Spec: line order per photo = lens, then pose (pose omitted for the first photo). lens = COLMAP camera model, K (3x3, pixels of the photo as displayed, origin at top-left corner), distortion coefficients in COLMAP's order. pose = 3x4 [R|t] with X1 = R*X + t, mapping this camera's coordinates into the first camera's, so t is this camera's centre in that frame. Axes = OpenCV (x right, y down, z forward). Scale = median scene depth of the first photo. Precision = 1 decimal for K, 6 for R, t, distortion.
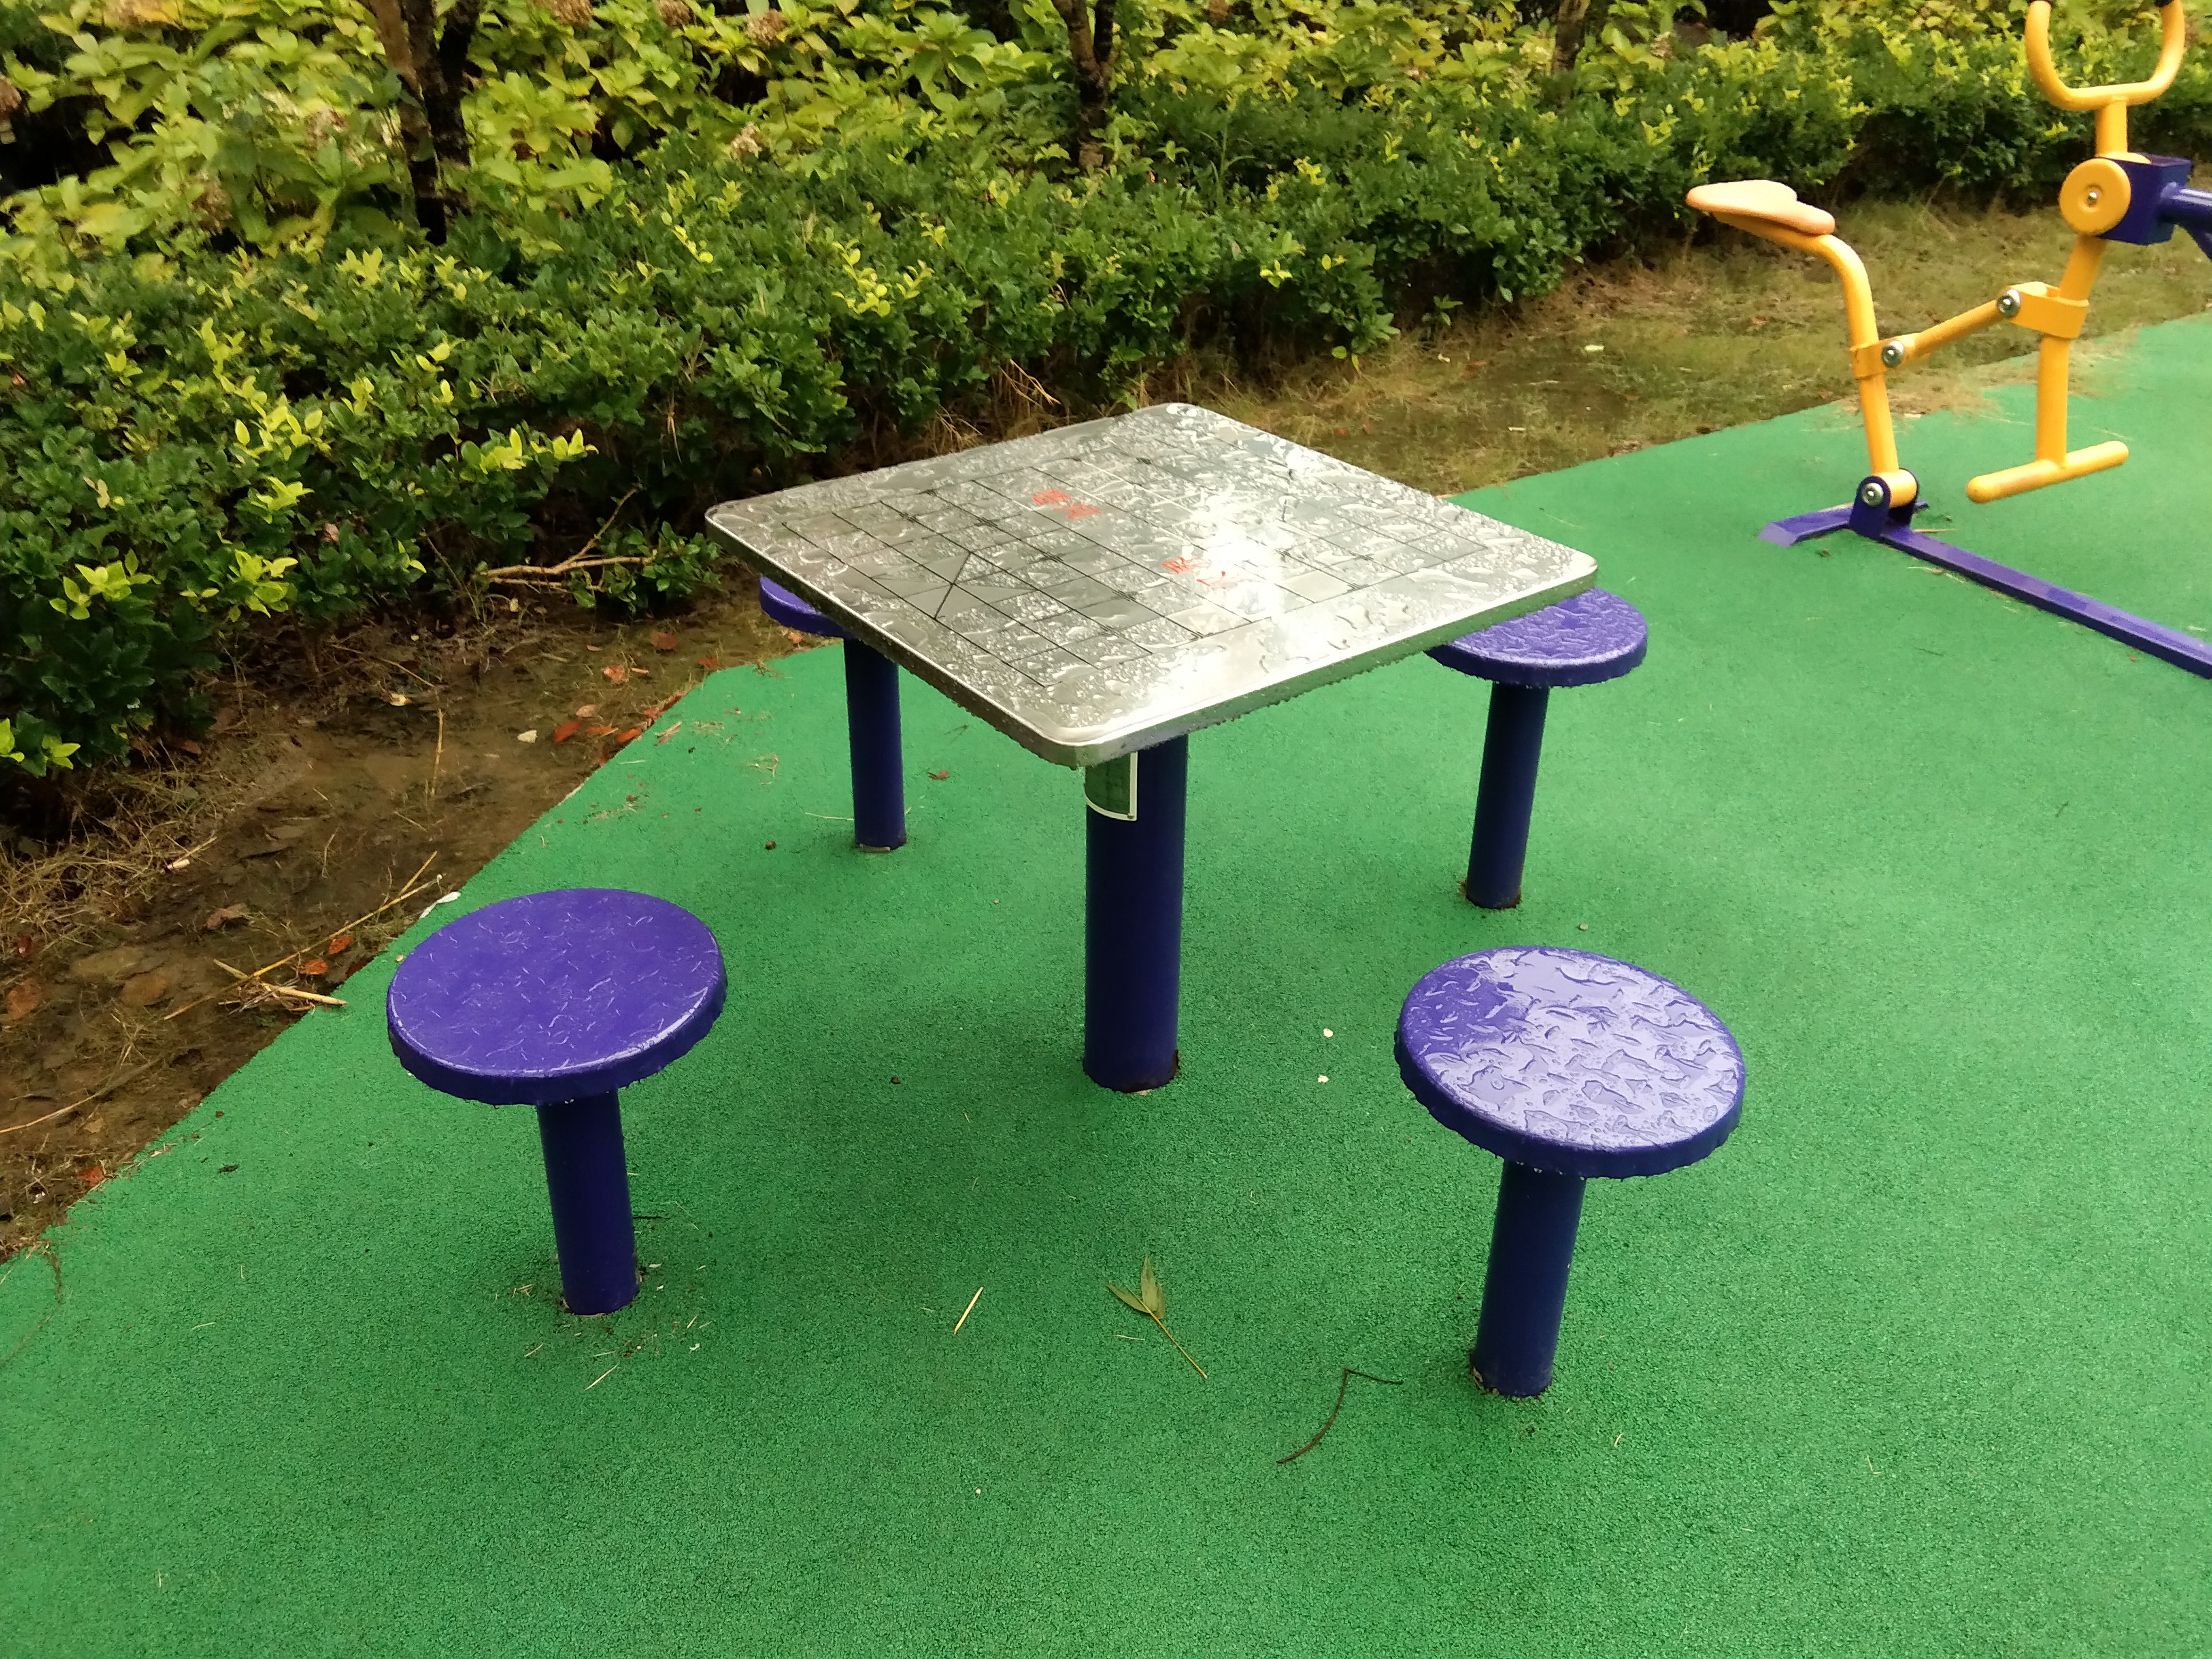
lens RADIAL K [[1782.9, 0, 1081.2], [0, 1782.9, 827.6], [0, 0, 1]] dist [0.098950, -0.126206]
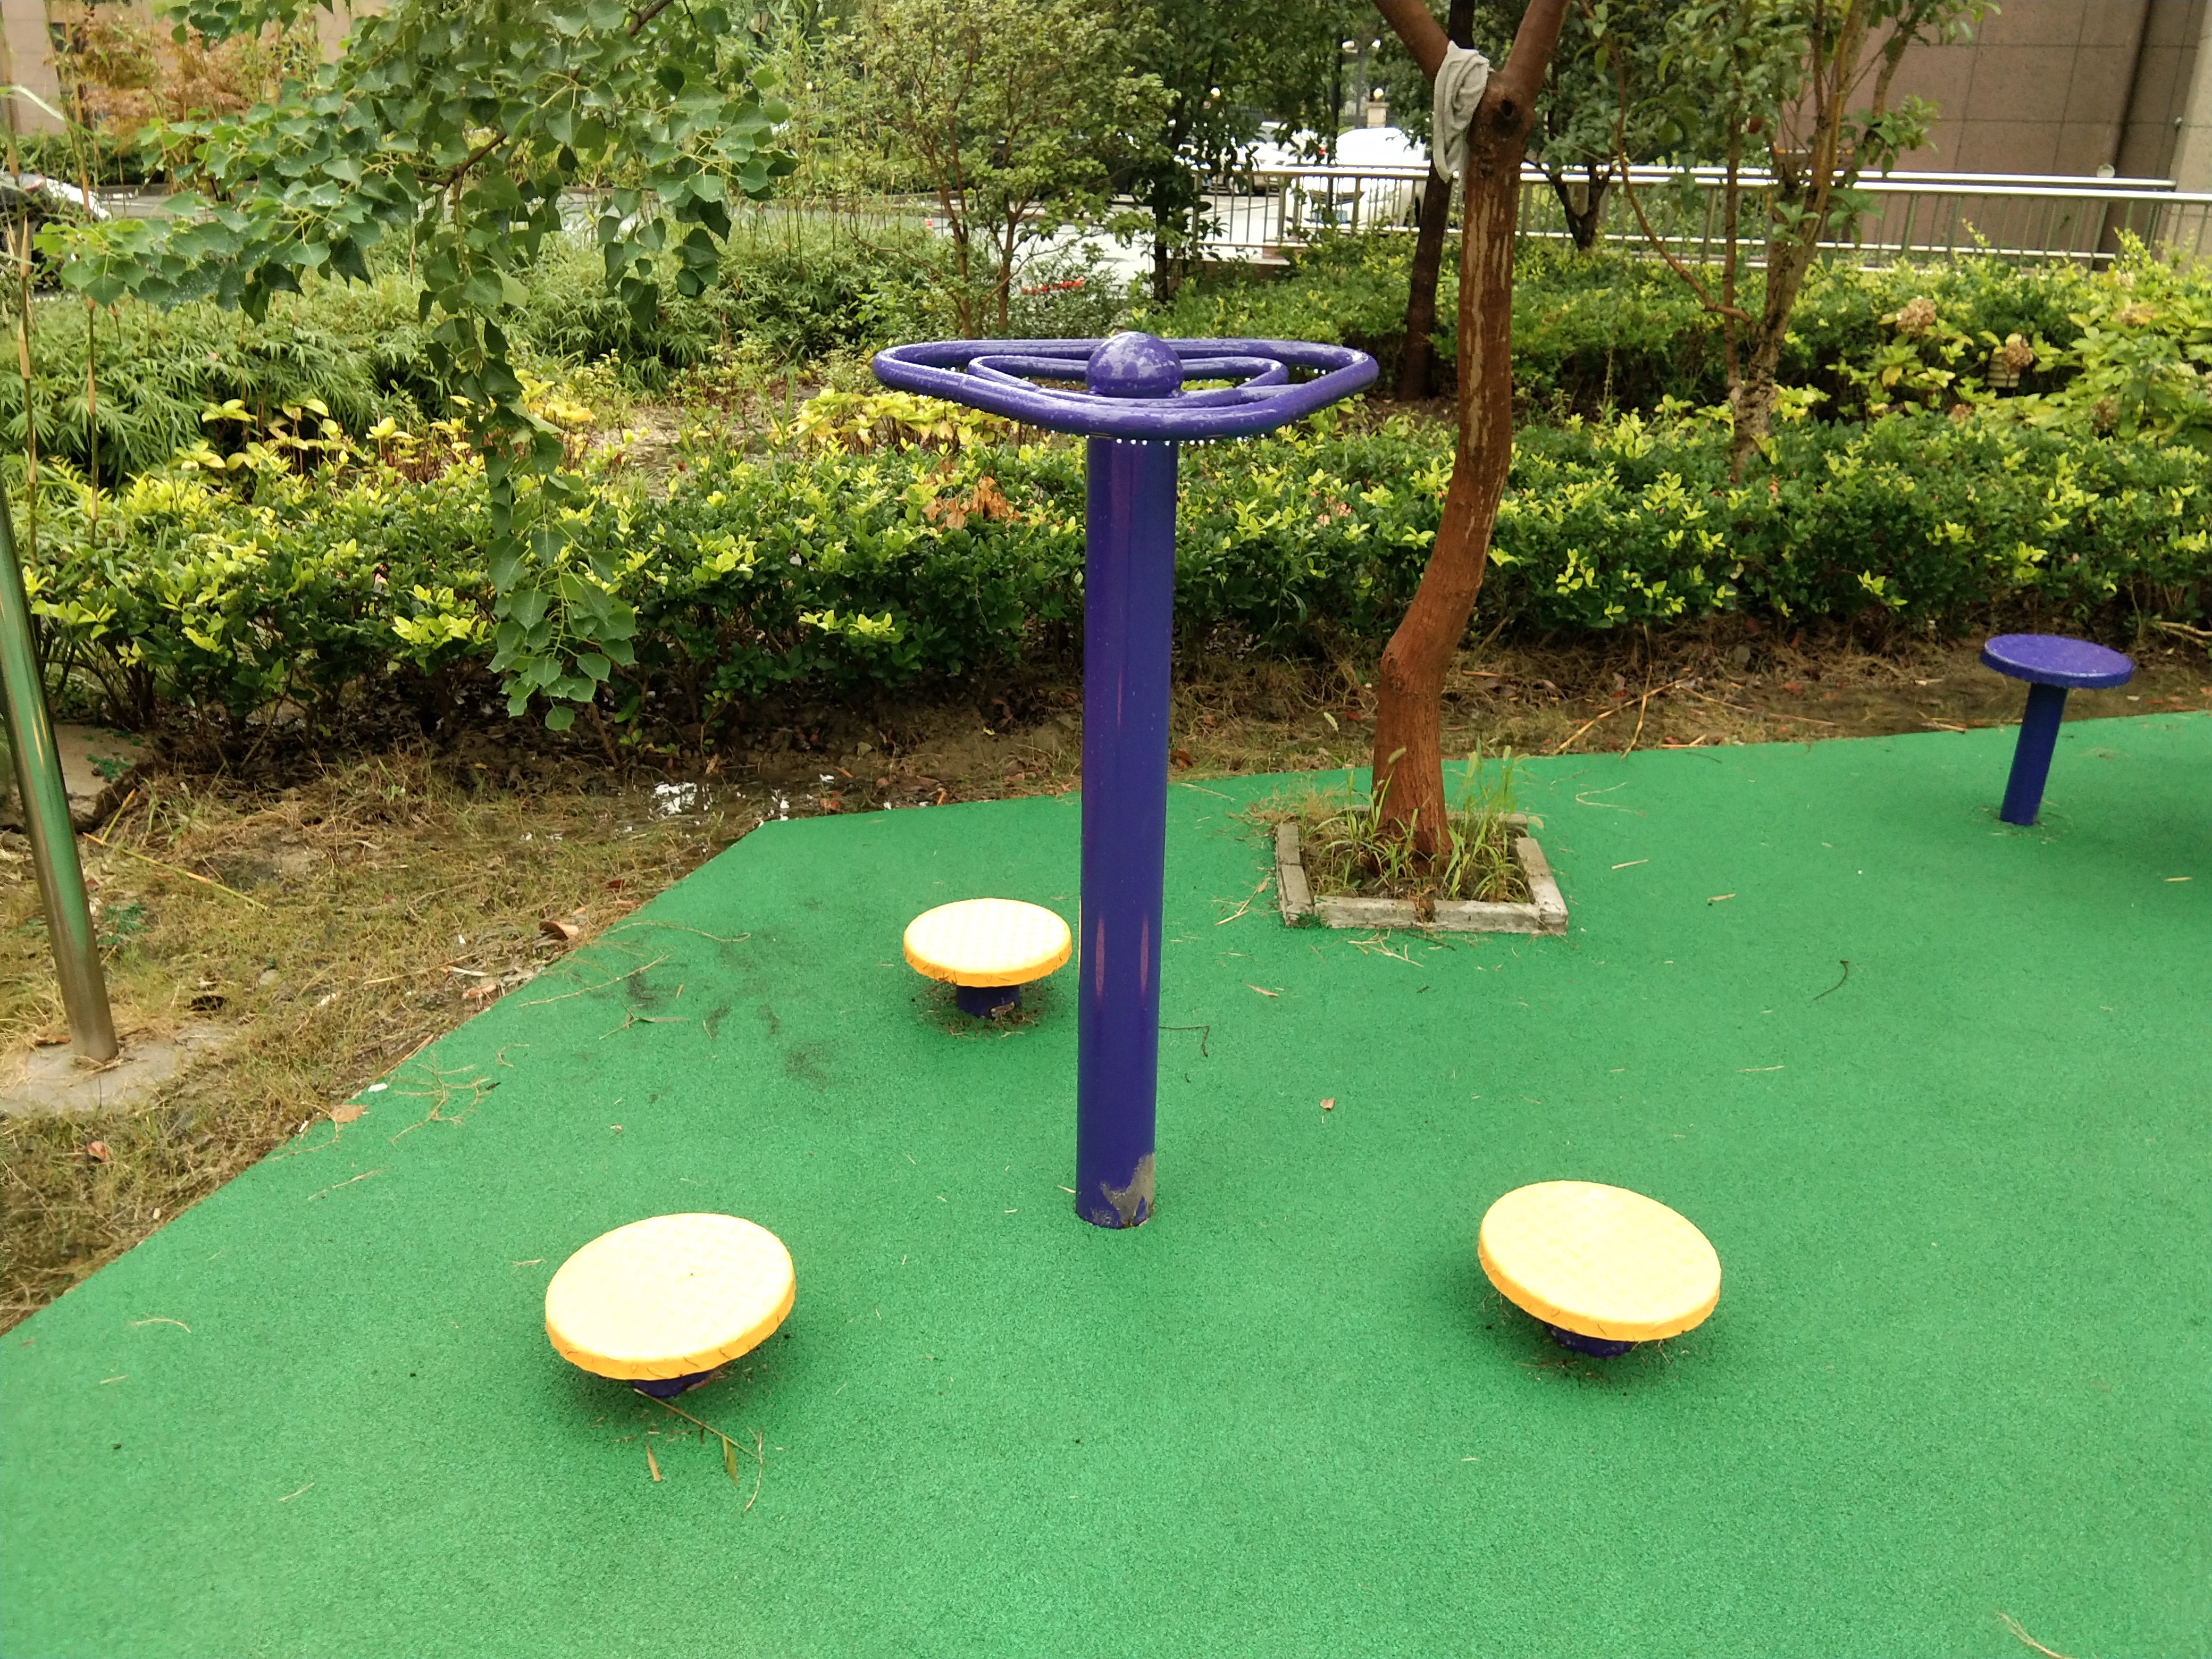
lens RADIAL K [[1782.9, 0, 1081.2], [0, 1782.9, 827.6], [0, 0, 1]] dist [0.098950, -0.126206]
pose [[0.550632, 0.299672, -0.779102, 0.284632], [-0.424582, 0.904132, 0.047689, 0.220276], [0.718703, 0.304534, 0.625080, -0.413871]]
